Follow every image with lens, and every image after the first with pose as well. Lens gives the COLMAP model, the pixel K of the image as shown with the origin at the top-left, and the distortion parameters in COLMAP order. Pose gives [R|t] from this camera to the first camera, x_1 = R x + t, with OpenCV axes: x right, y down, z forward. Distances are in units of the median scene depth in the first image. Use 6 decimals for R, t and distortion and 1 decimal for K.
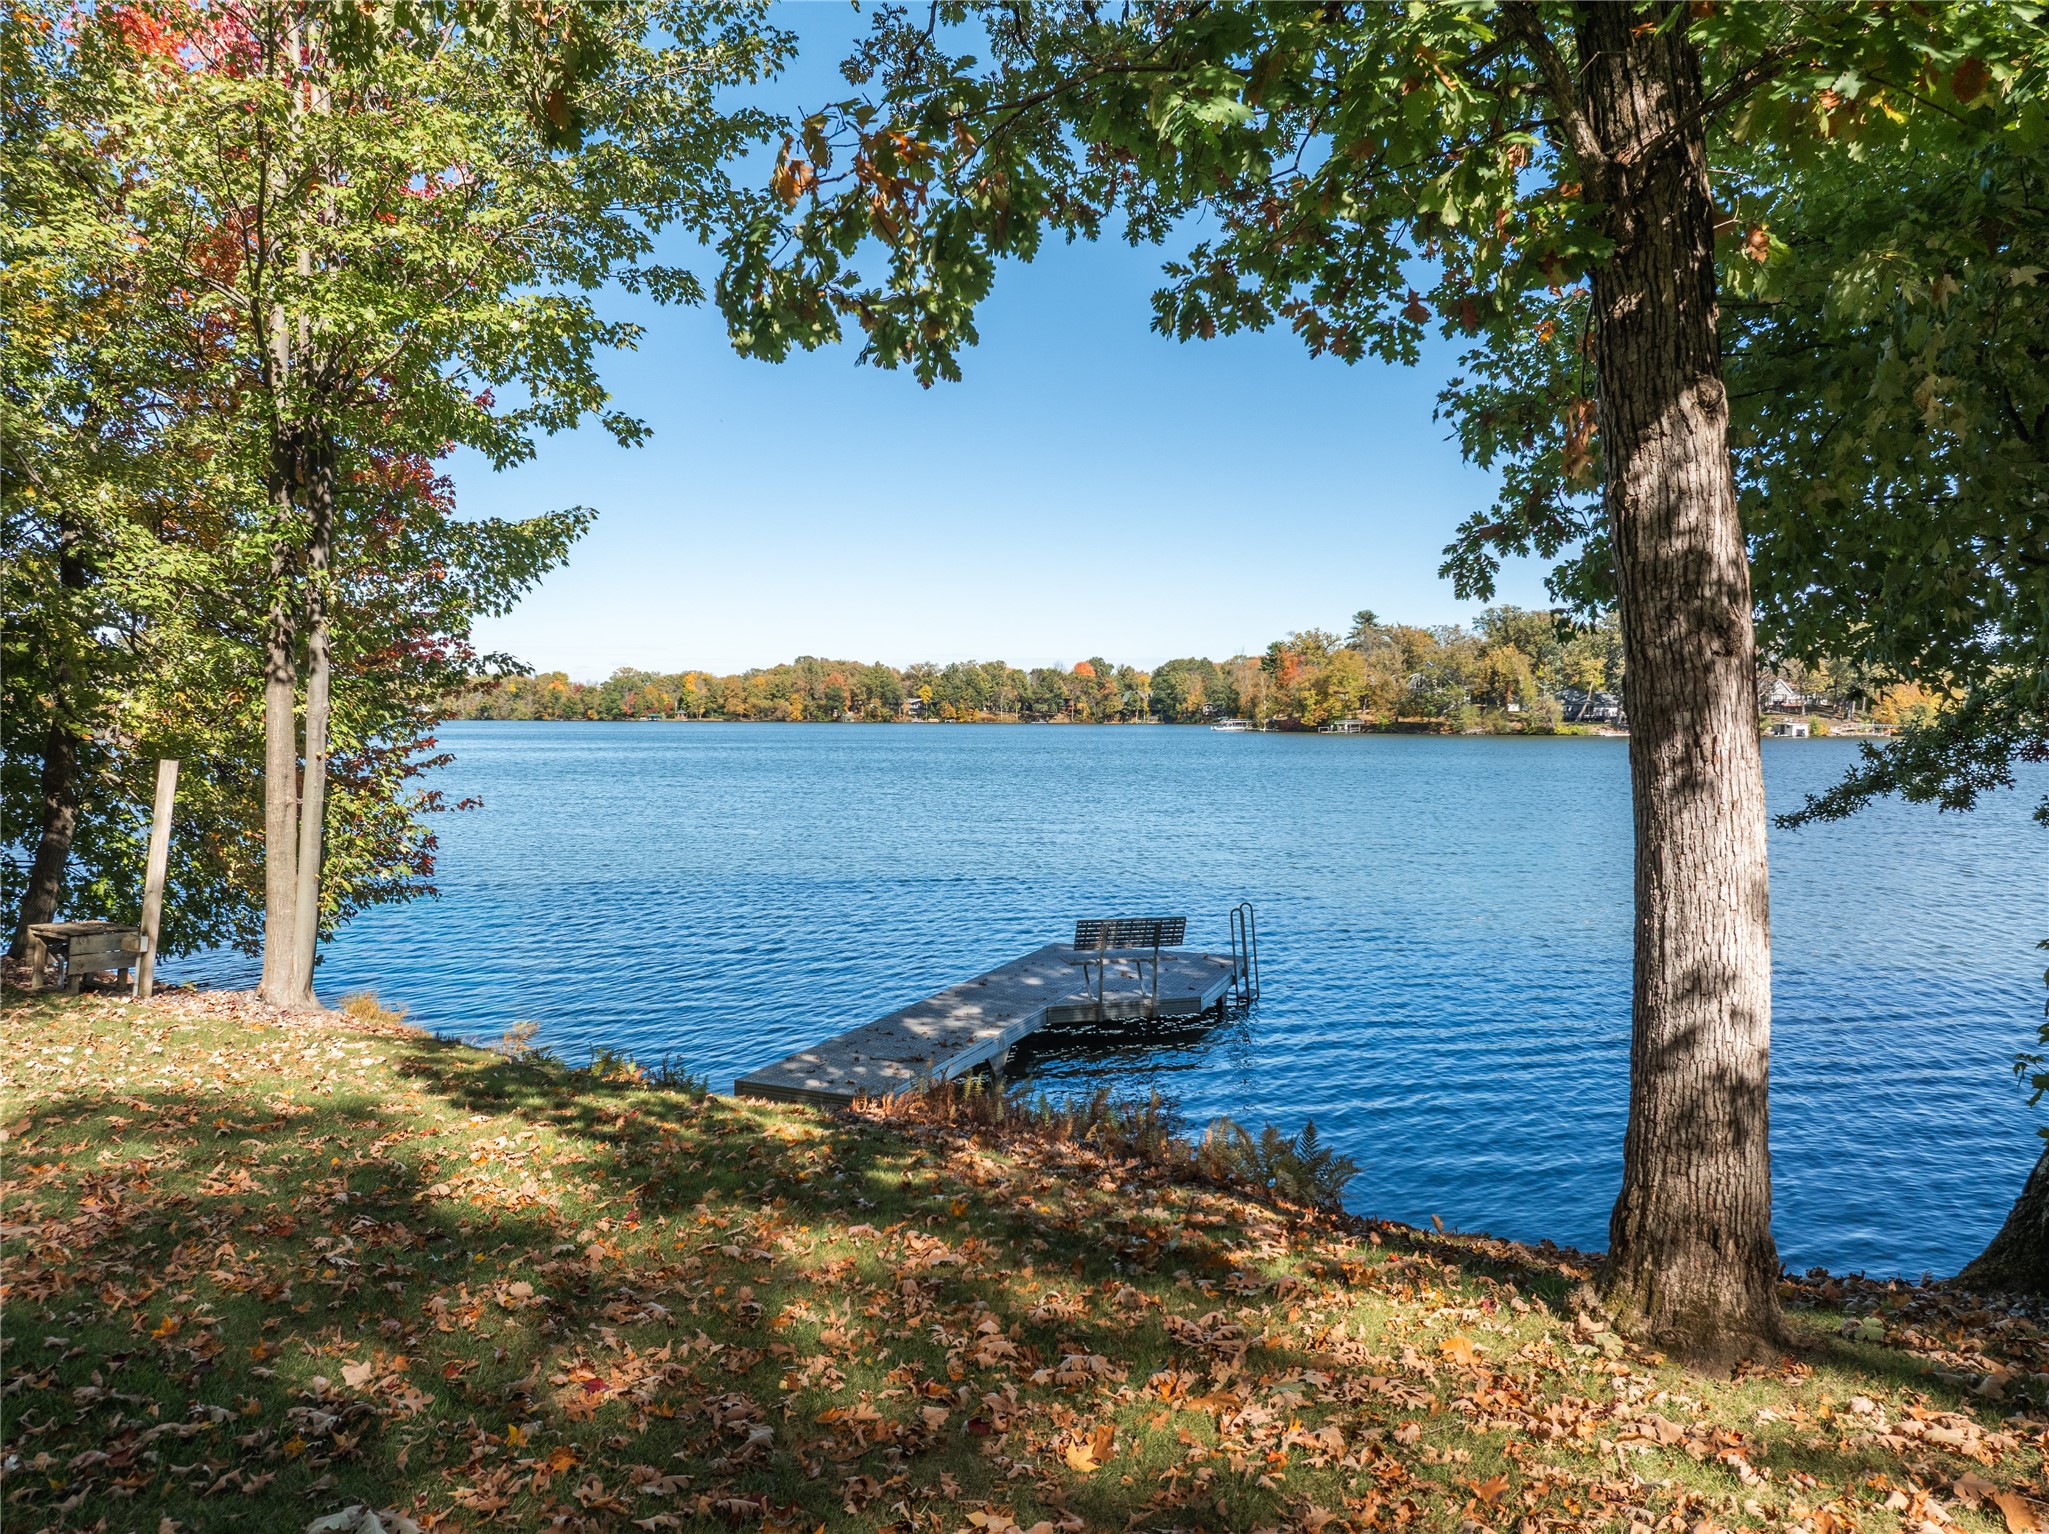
lens RADIAL K [[1440.6, 0, 1017.5], [0, 1440.6, 776.3], [0, 0, 1]] dist [-0.027920, -0.005984]
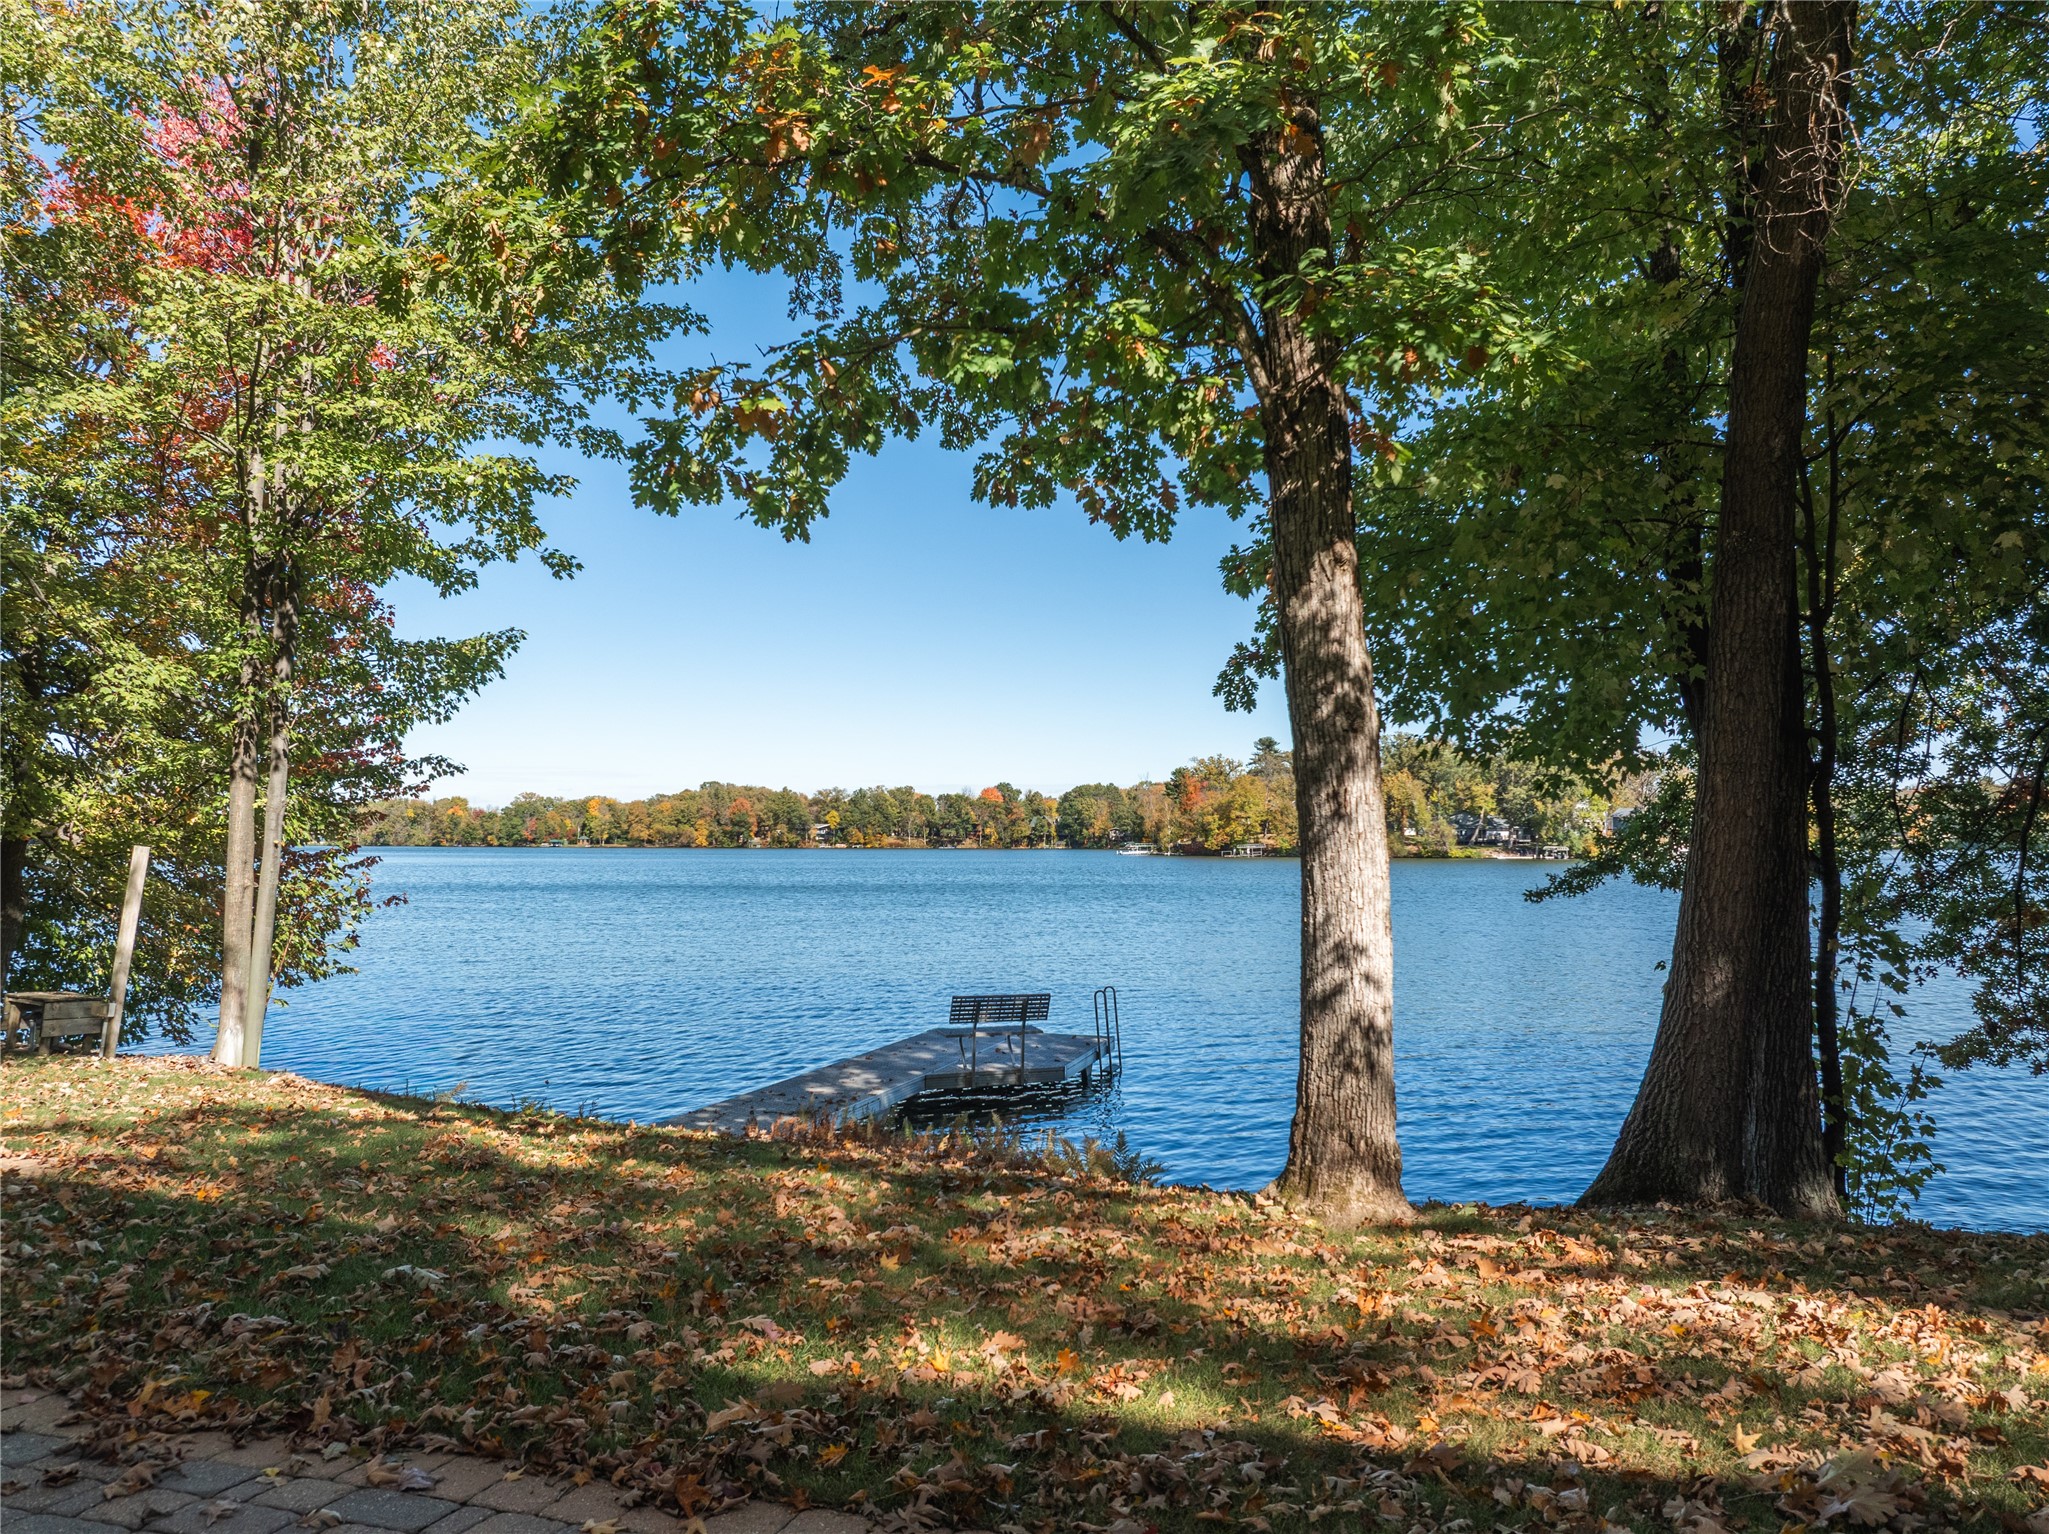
lens RADIAL K [[1440.6, 0, 1017.6], [0, 1440.6, 760.6], [0, 0, 1]] dist [-0.027920, -0.005984]
pose [[0.997989, 0.002699, 0.063332, 0.021490], [0.003531, 0.995175, -0.098052, 0.028295], [-0.063291, 0.098079, 0.993164, -0.141634]]
